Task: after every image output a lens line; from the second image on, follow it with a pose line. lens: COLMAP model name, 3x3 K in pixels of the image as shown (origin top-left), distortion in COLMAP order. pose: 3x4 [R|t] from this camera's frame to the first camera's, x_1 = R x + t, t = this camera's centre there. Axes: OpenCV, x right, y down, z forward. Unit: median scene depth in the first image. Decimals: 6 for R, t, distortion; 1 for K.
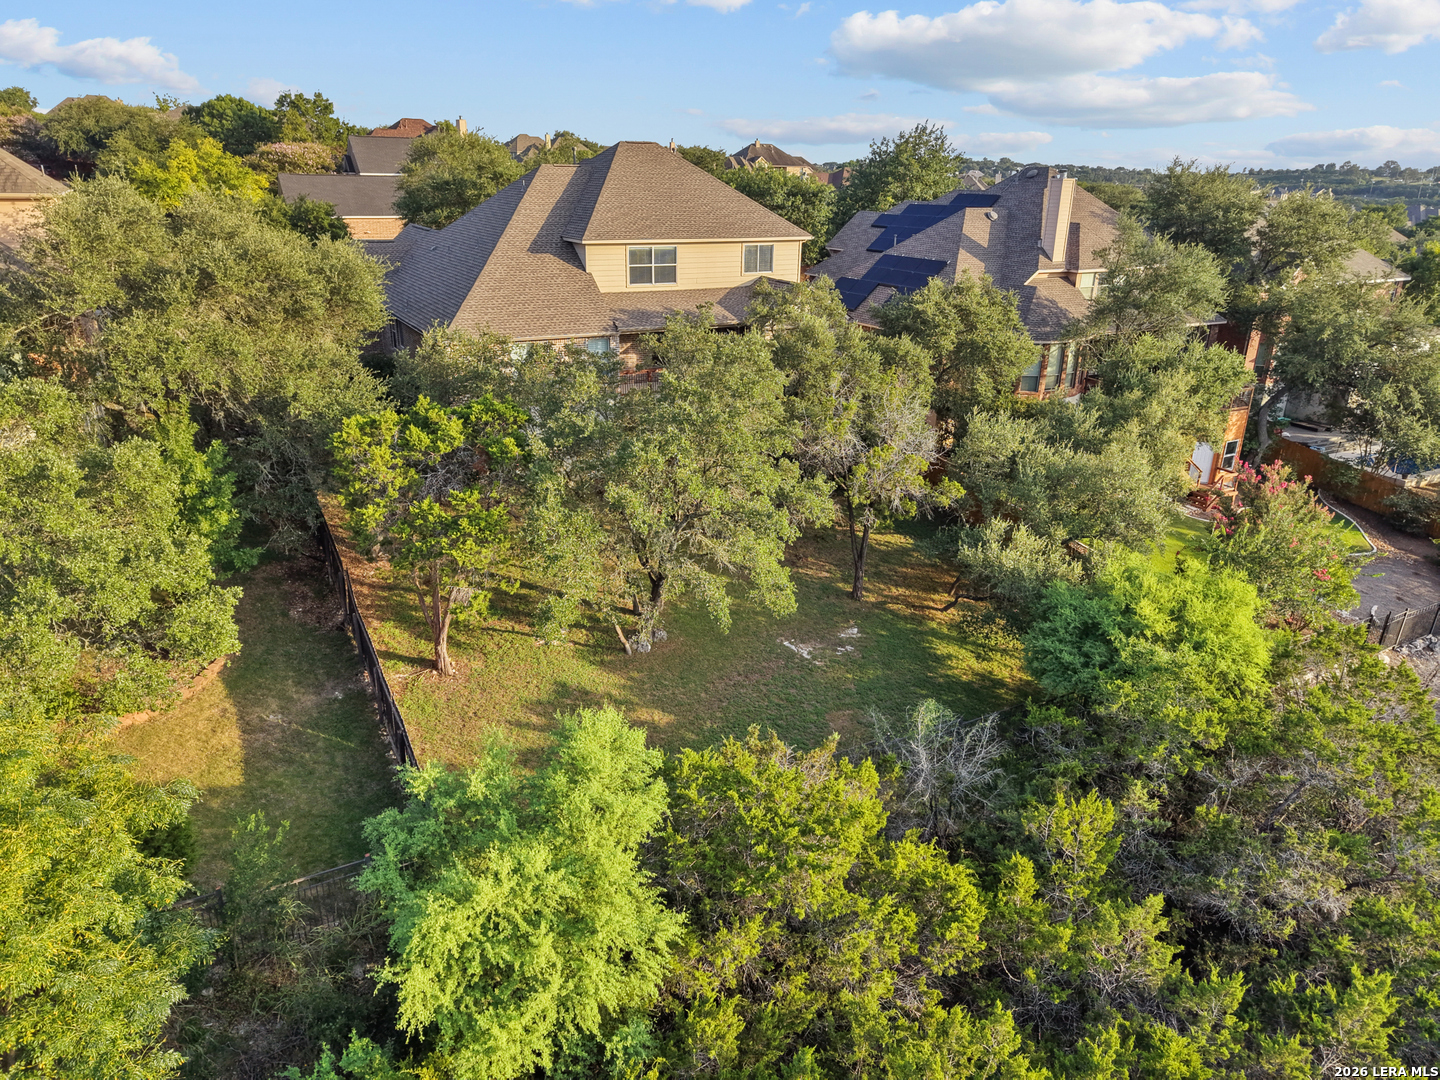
lens RADIAL K [[978.5, 0, 710.2], [0, 978.5, 538.2], [0, 0, 1]] dist [0.088507, -0.110111]
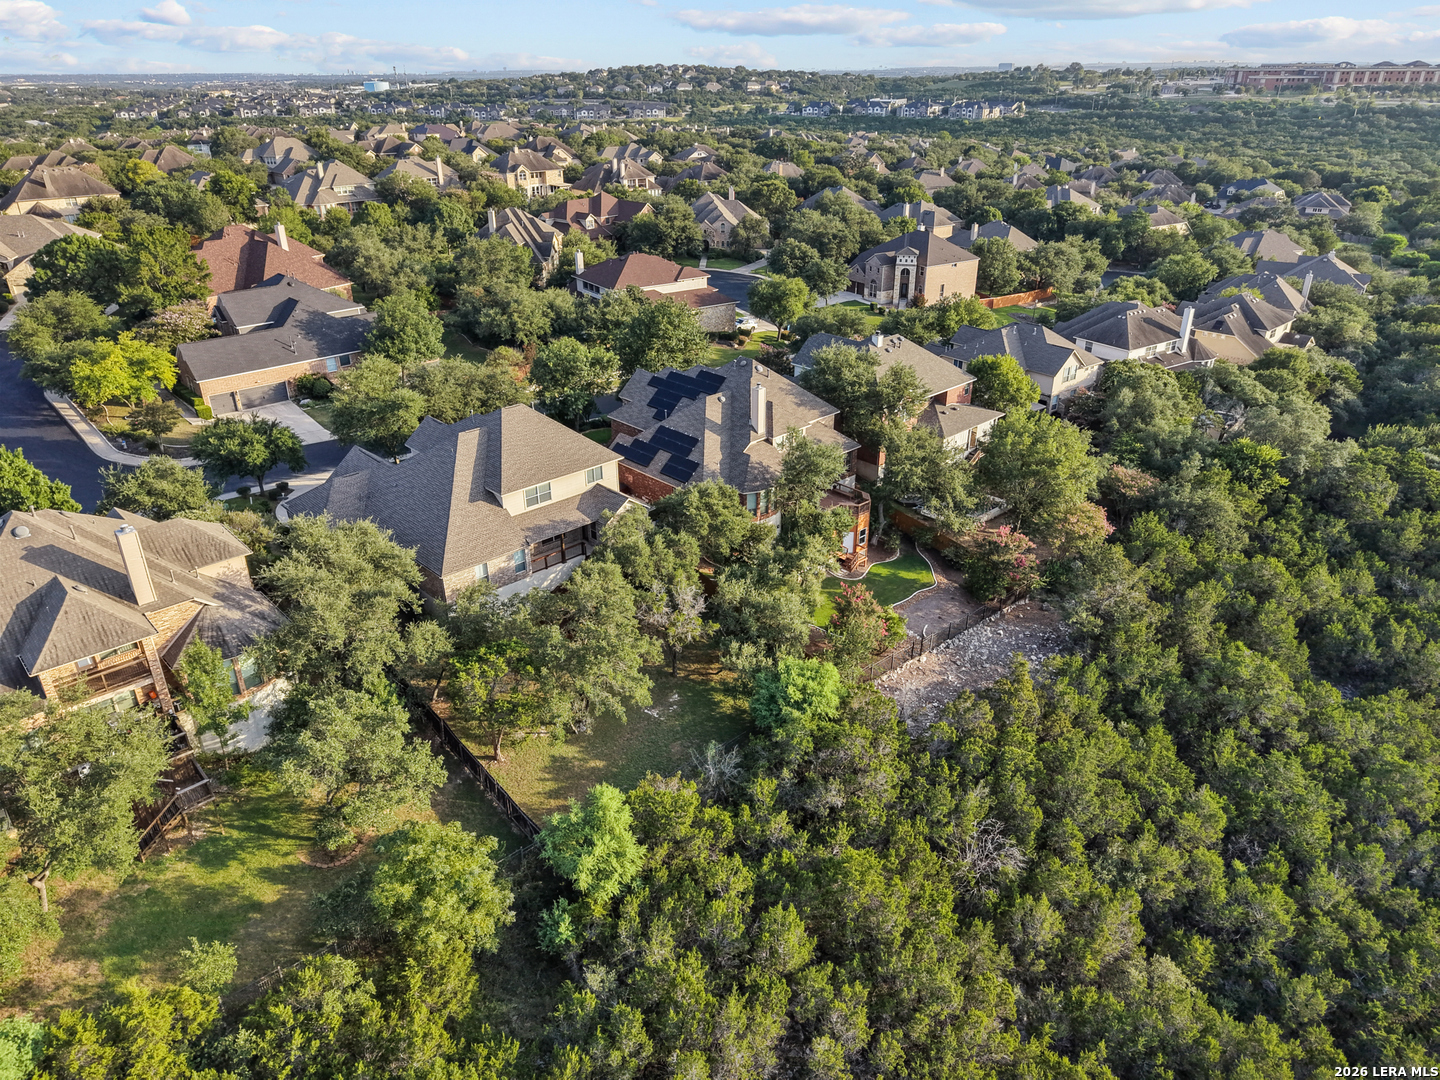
lens RADIAL K [[978.5, 0, 710.2], [0, 978.5, 538.2], [0, 0, 1]] dist [0.088507, -0.110111]
pose [[0.970345, -0.127797, 0.205181, -0.236457], [0.108751, 0.988863, 0.101607, -0.626190], [-0.215881, -0.076280, 0.973436, -1.439781]]
